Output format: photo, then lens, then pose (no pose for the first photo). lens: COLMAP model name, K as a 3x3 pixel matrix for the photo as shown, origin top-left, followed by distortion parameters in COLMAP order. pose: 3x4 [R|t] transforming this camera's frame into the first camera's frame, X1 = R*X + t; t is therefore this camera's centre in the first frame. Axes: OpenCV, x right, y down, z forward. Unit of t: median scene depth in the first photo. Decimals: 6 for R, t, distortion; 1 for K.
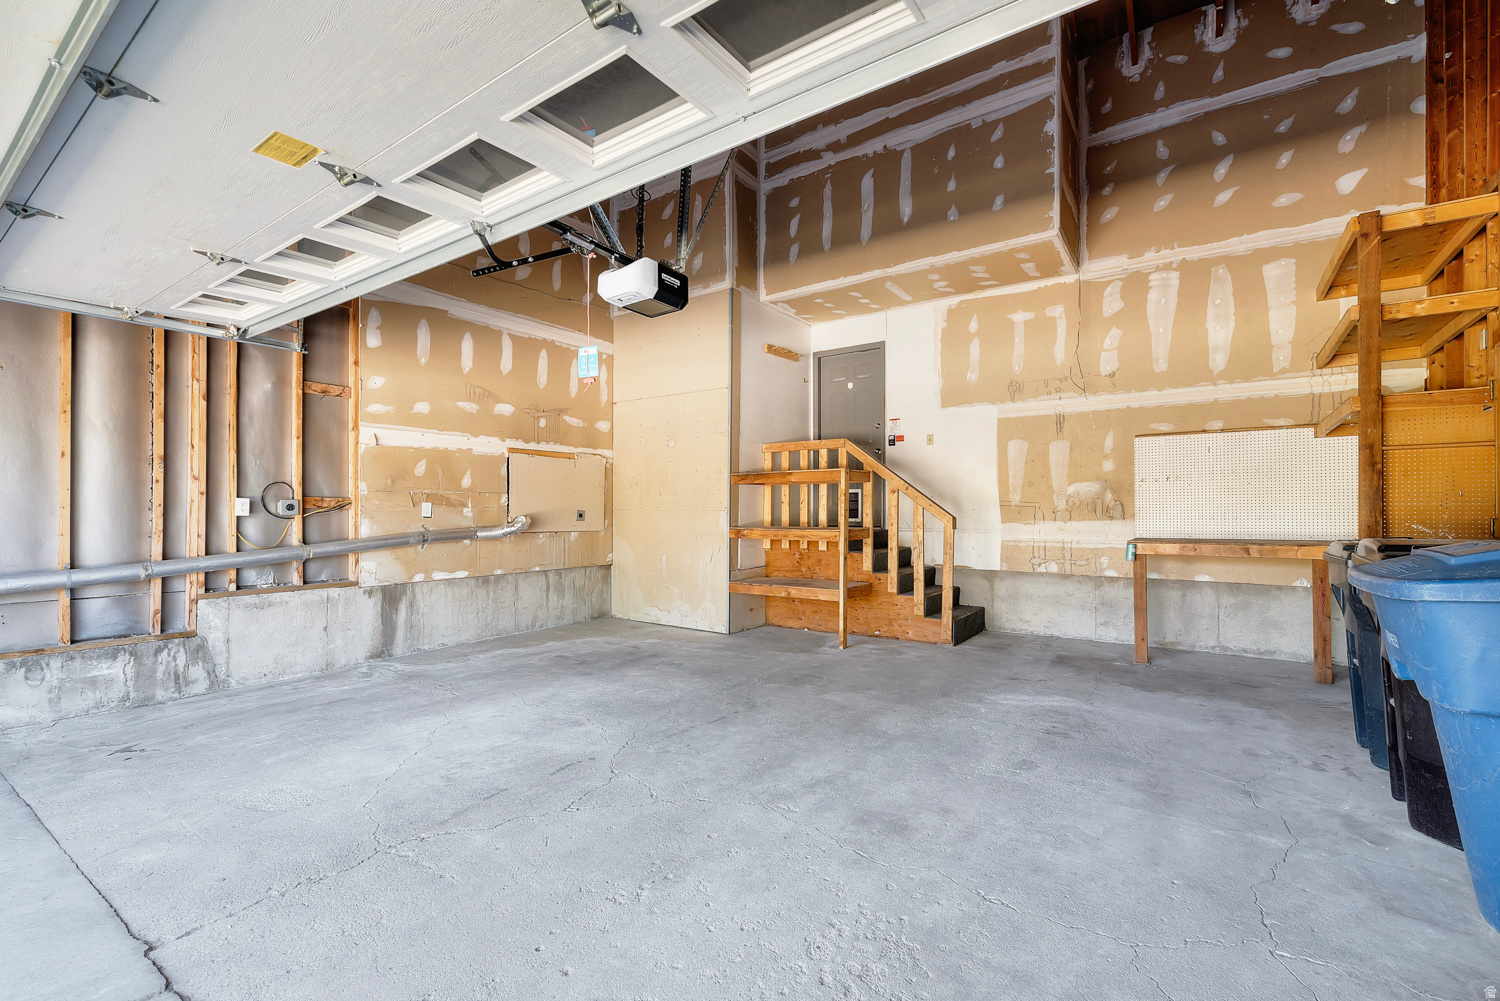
lens RADIAL K [[648.8, 0, 747.6], [0, 648.8, 499.2], [0, 0, 1]] dist [-0.000511, -0.000140]
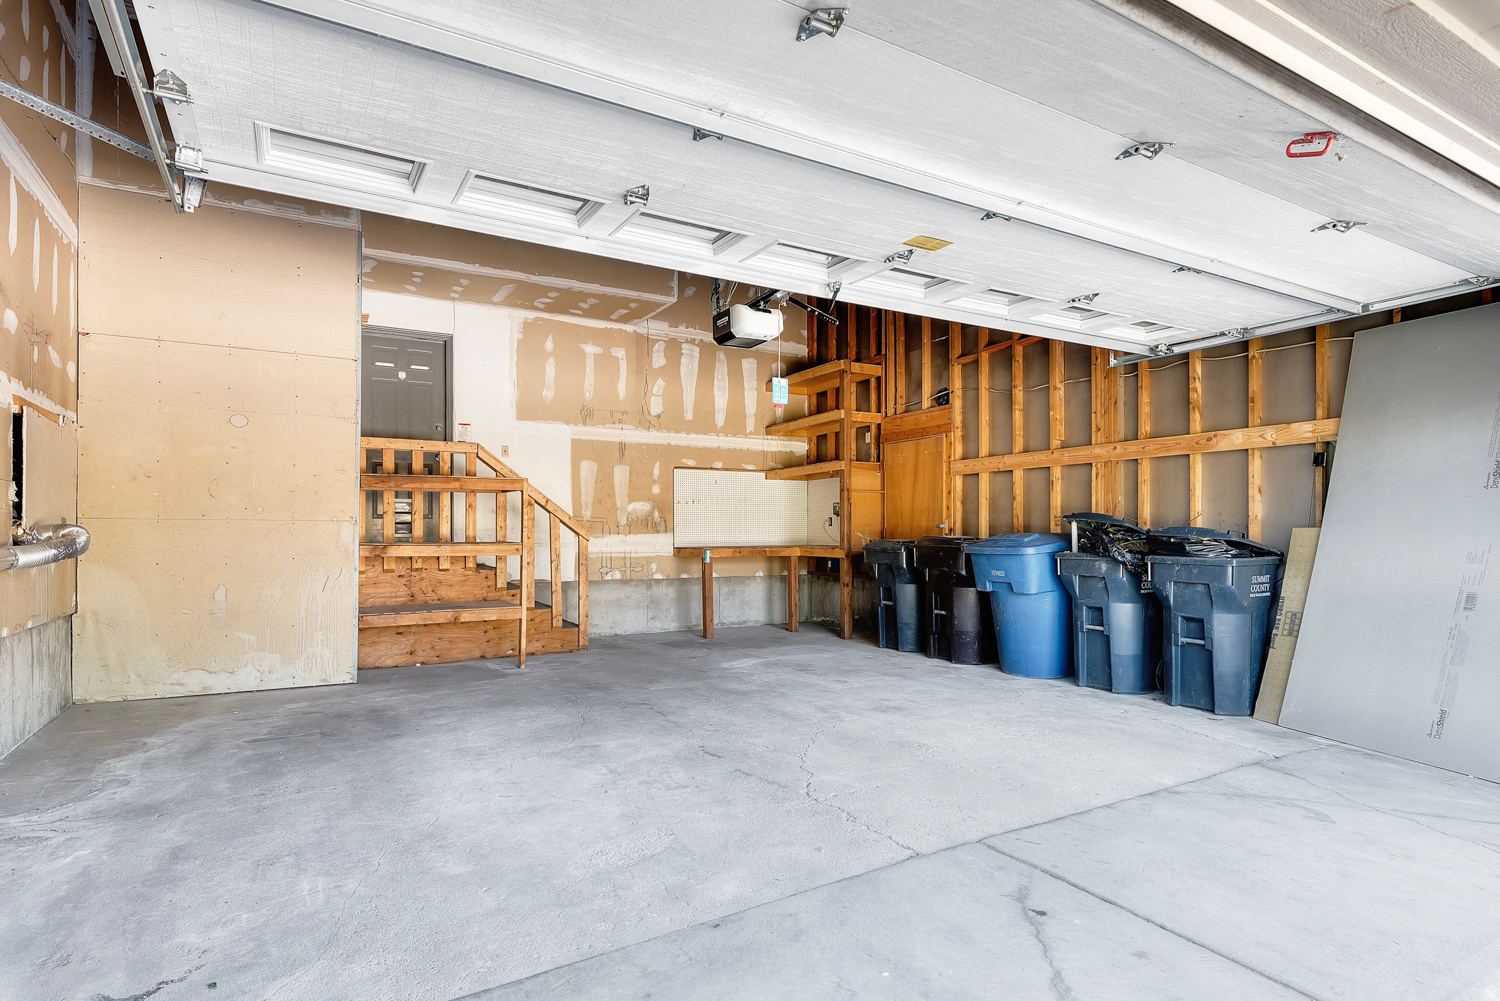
lens RADIAL K [[805.7, 0, 750.2], [0, 805.7, 515.4], [0, 0, 1]] dist [-0.002092, -0.002393]
pose [[0.414222, 0.021989, 0.909910, -0.818182], [-0.016432, 0.999726, -0.016679, 0.022154], [-0.910028, -0.008043, 0.414469, 0.216433]]
